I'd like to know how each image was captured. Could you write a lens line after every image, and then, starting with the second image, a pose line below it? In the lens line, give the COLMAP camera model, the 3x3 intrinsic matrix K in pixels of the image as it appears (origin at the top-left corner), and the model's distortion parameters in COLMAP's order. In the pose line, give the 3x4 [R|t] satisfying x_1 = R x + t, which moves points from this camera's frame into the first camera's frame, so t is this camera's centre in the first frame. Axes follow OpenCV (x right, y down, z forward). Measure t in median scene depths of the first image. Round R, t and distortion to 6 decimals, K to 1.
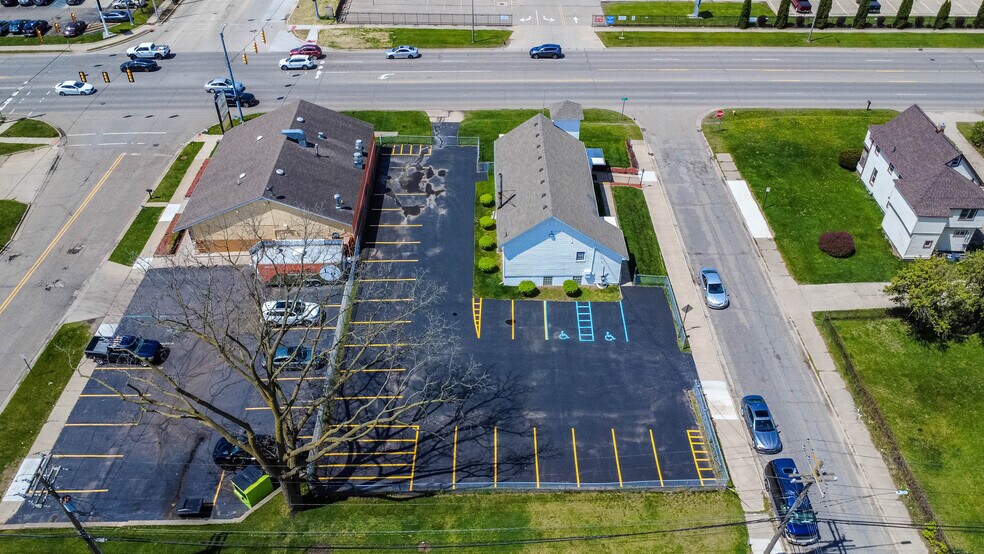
lens RADIAL K [[752.2, 0, 492.0], [0, 752.2, 277.0], [0, 0, 1]] dist [0.001378, 0.000792]
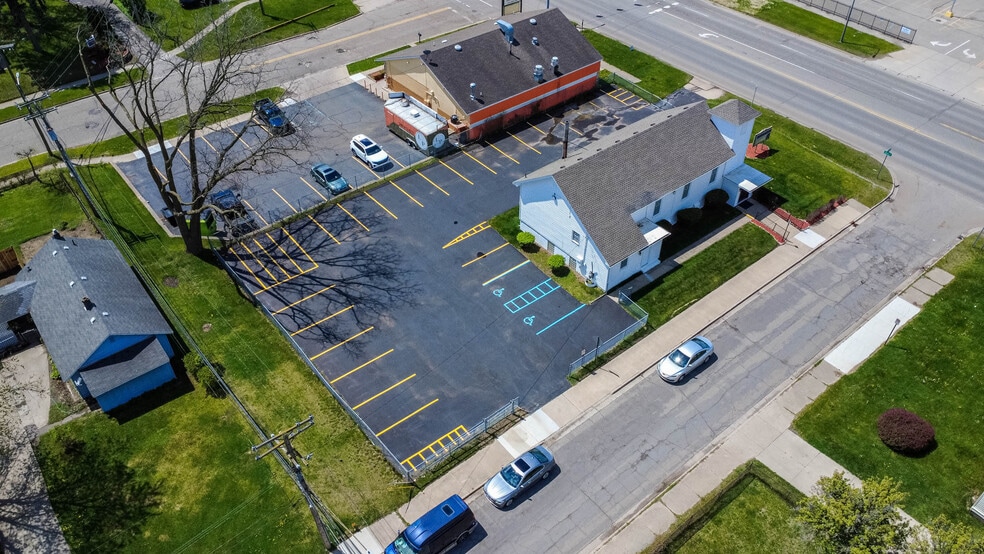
lens RADIAL K [[733.1, 0, 490.1], [0, 733.1, 274.9], [0, 0, 1]] dist [0.002489, -0.000896]
pose [[0.625651, 0.526012, -0.576083, 0.490115], [-0.498741, 0.837547, 0.223097, -0.113161], [0.599848, 0.147735, 0.786356, 0.215542]]
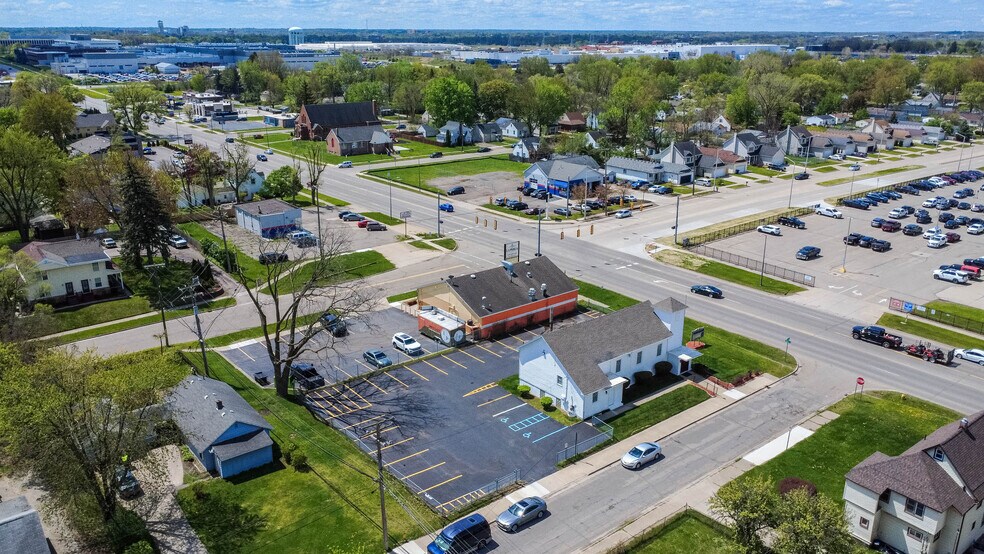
lens RADIAL K [[752.2, 0, 492.0], [0, 752.2, 277.0], [0, 0, 1]] dist [0.001378, 0.000792]
pose [[0.628355, 0.251687, -0.736086, 0.781096], [-0.502140, 0.853918, -0.136672, 0.044891], [0.594159, 0.455497, 0.662946, 0.018128]]
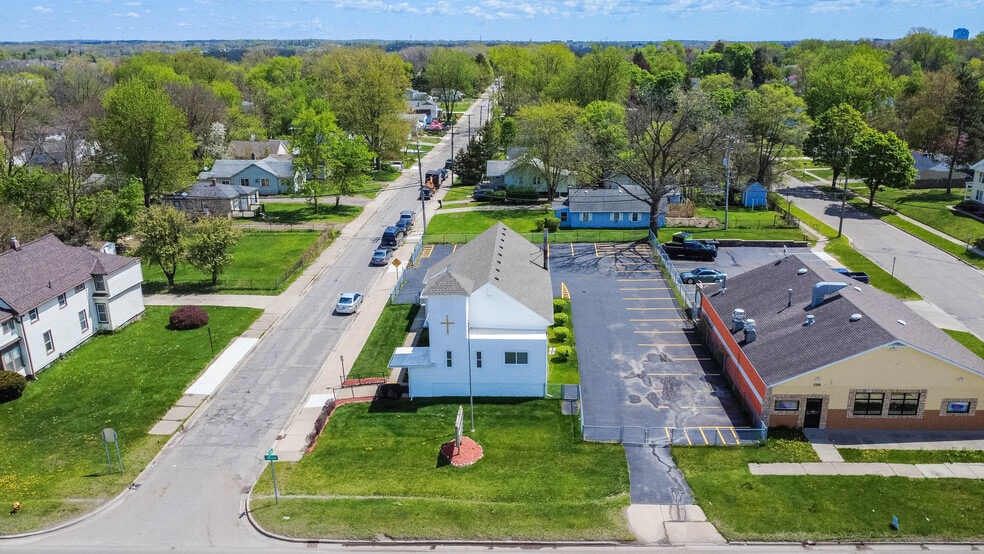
lens RADIAL K [[749.4, 0, 513.4], [0, 749.4, 279.8], [0, 0, 1]] dist [0.000677, 0.004167]
pose [[-0.999361, -0.001483, 0.035701, 0.015705], [0.029264, 0.539364, 0.841564, -0.786805], [-0.020504, 0.842072, -0.538976, 1.345722]]
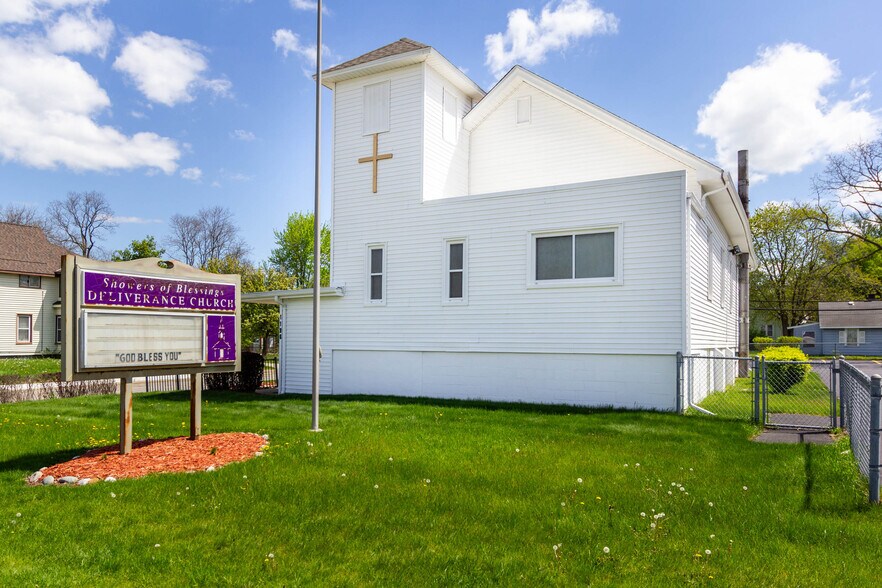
lens RADIAL K [[653.7, 0, 408.4], [0, 653.7, 329.4], [0, 0, 1]] dist [0.001648, -0.000115]
pose [[-0.857842, 0.008482, 0.513844, -0.012158], [0.324690, 0.783973, 0.529116, -0.267899], [-0.398352, 0.620737, -0.675278, 1.182334]]
